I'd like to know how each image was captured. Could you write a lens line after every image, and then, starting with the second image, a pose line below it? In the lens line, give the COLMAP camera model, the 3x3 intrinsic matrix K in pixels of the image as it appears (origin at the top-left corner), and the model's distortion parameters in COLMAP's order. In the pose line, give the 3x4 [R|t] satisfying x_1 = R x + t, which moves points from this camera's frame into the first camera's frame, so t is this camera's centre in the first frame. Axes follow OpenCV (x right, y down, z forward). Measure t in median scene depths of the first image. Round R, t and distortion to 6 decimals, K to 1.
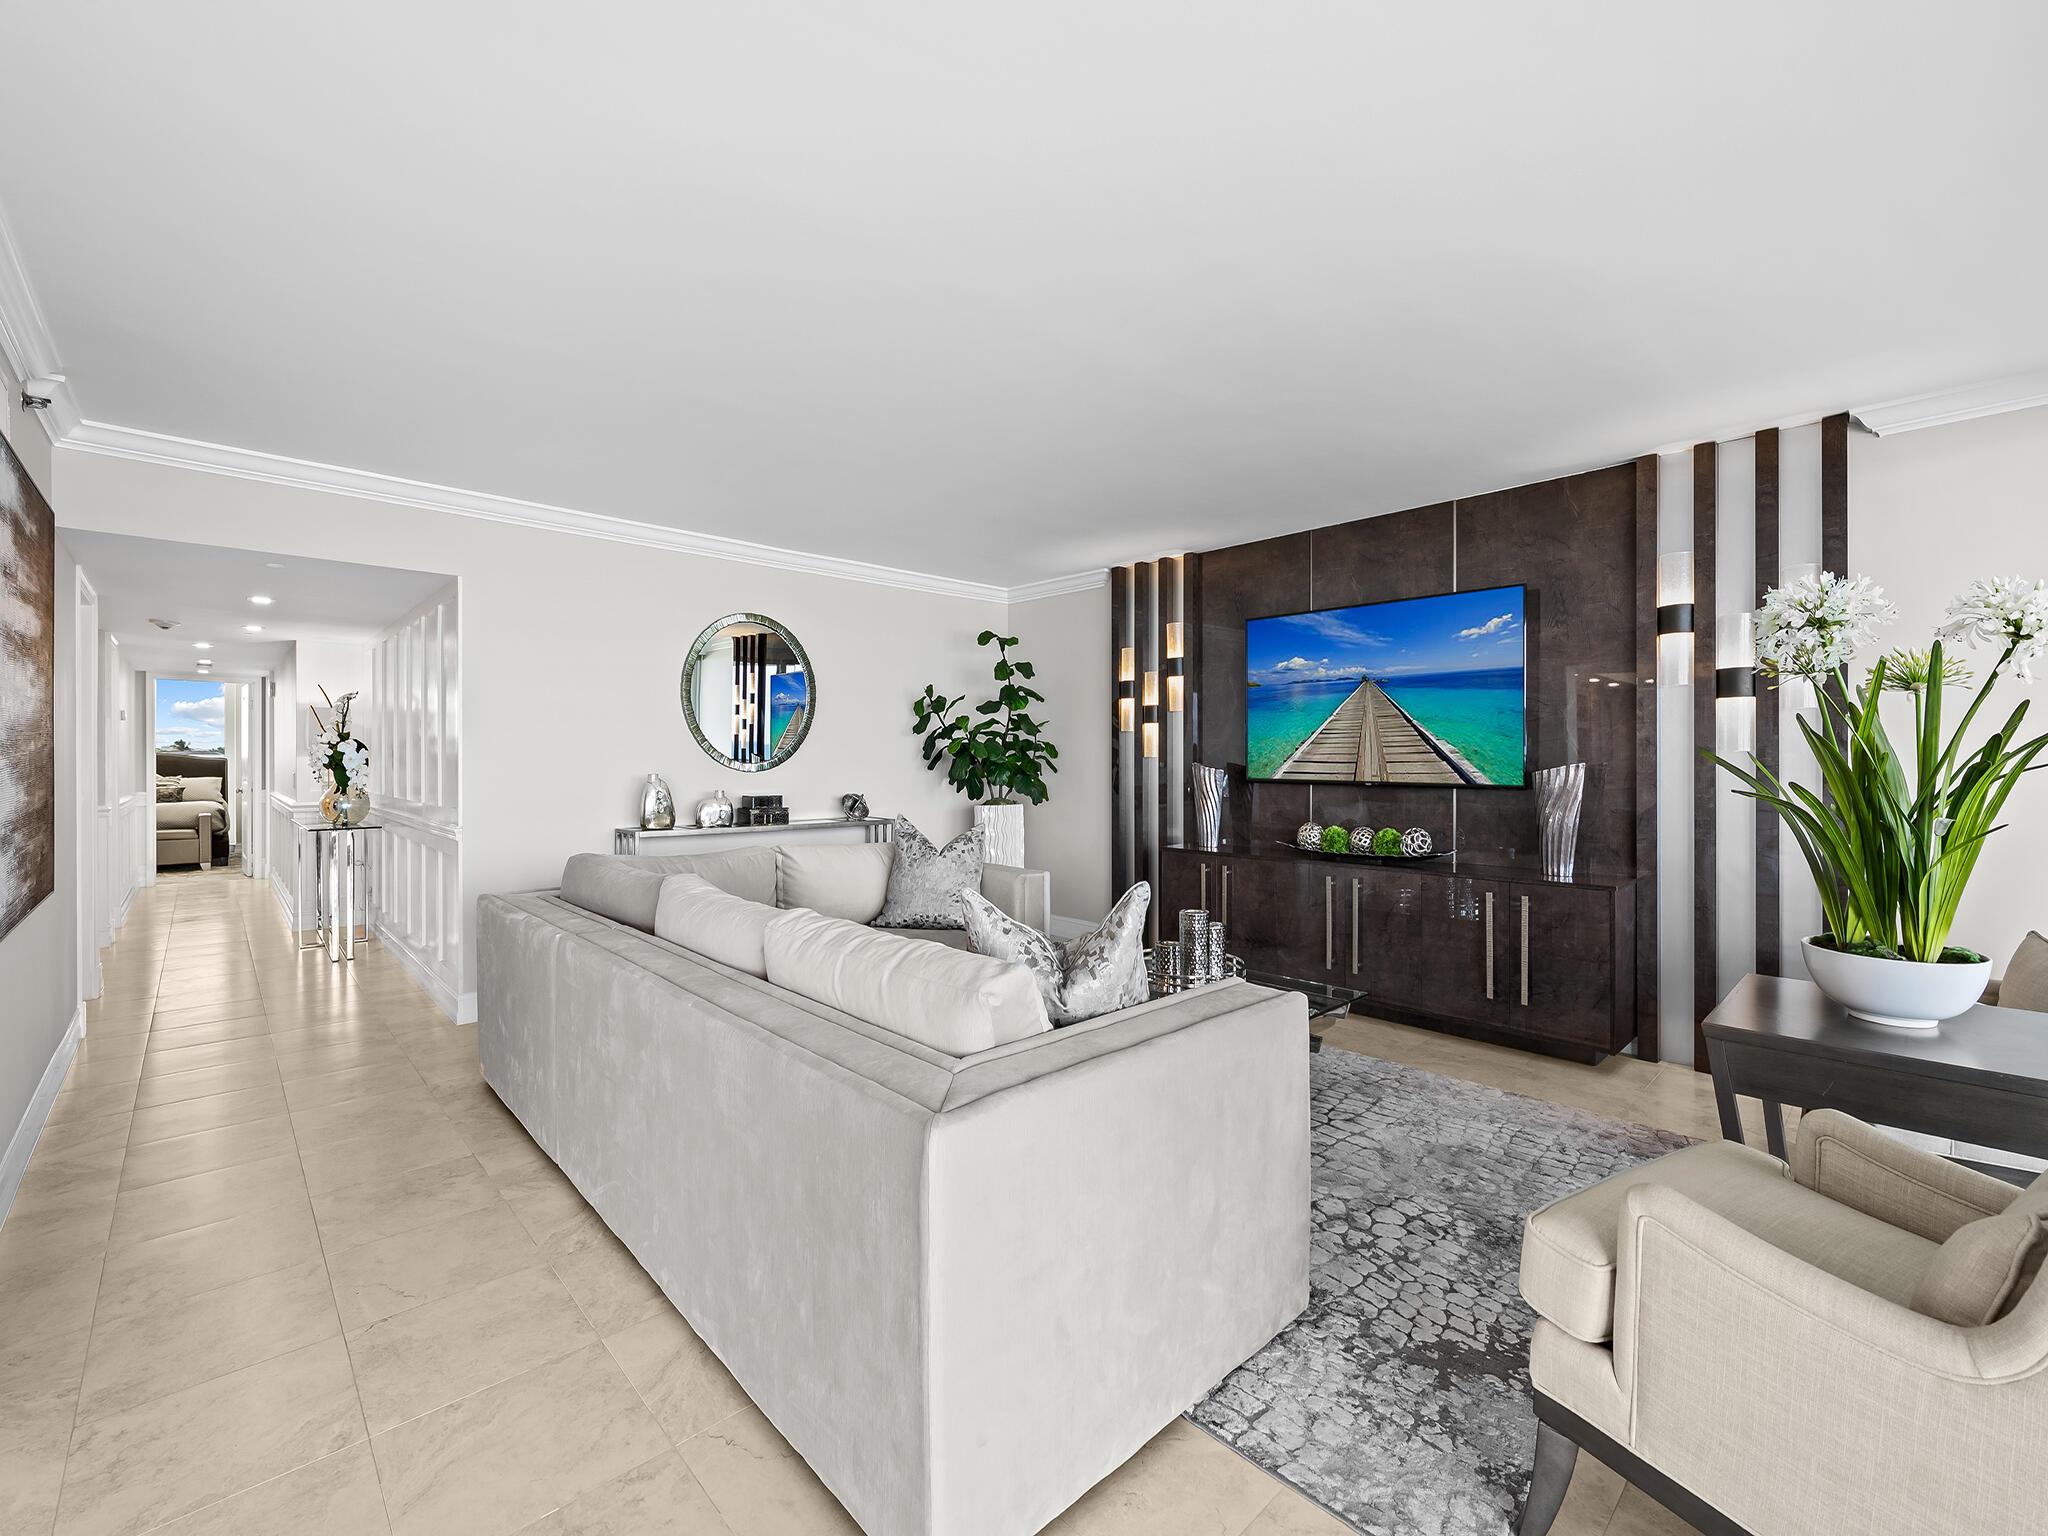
lens RADIAL K [[874.7, 0, 1024.0], [0, 874.7, 768.0], [0, 0, 1]] dist [-0.007104, -0.000588]
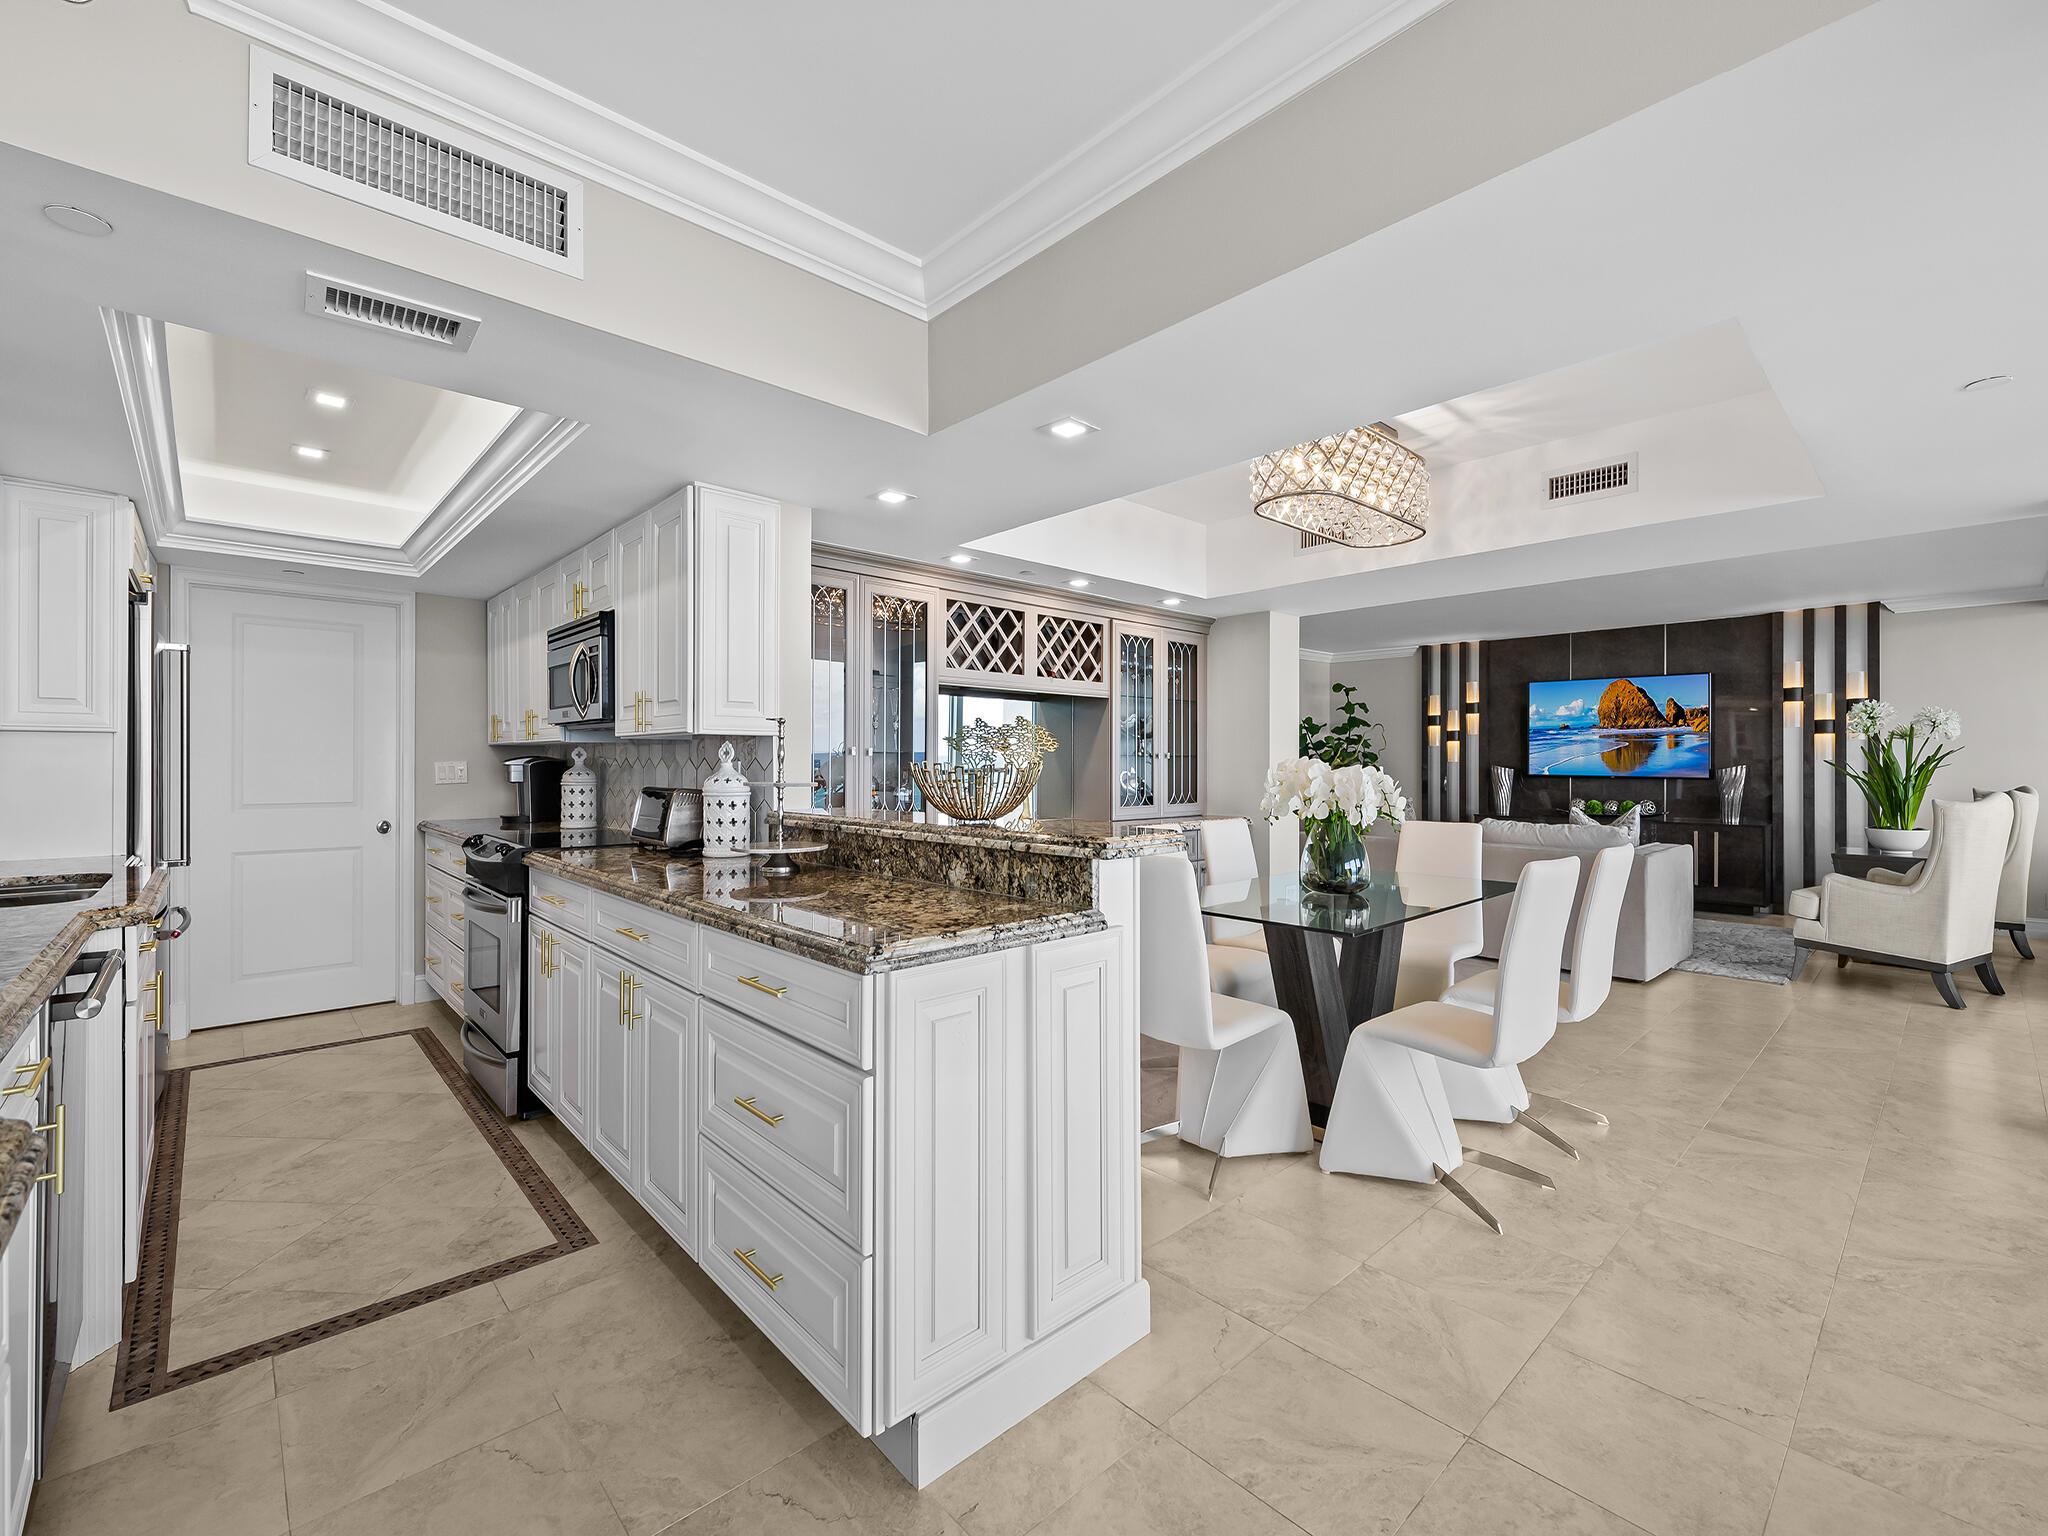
lens RADIAL K [[874.7, 0, 1024.0], [0, 874.7, 768.0], [0, 0, 1]] dist [-0.007104, -0.000588]
pose [[0.999867, 0.001035, -0.016296, -0.800427], [-0.001091, 0.999993, -0.003451, 0.007400], [0.016292, 0.003469, 0.999861, -0.834336]]
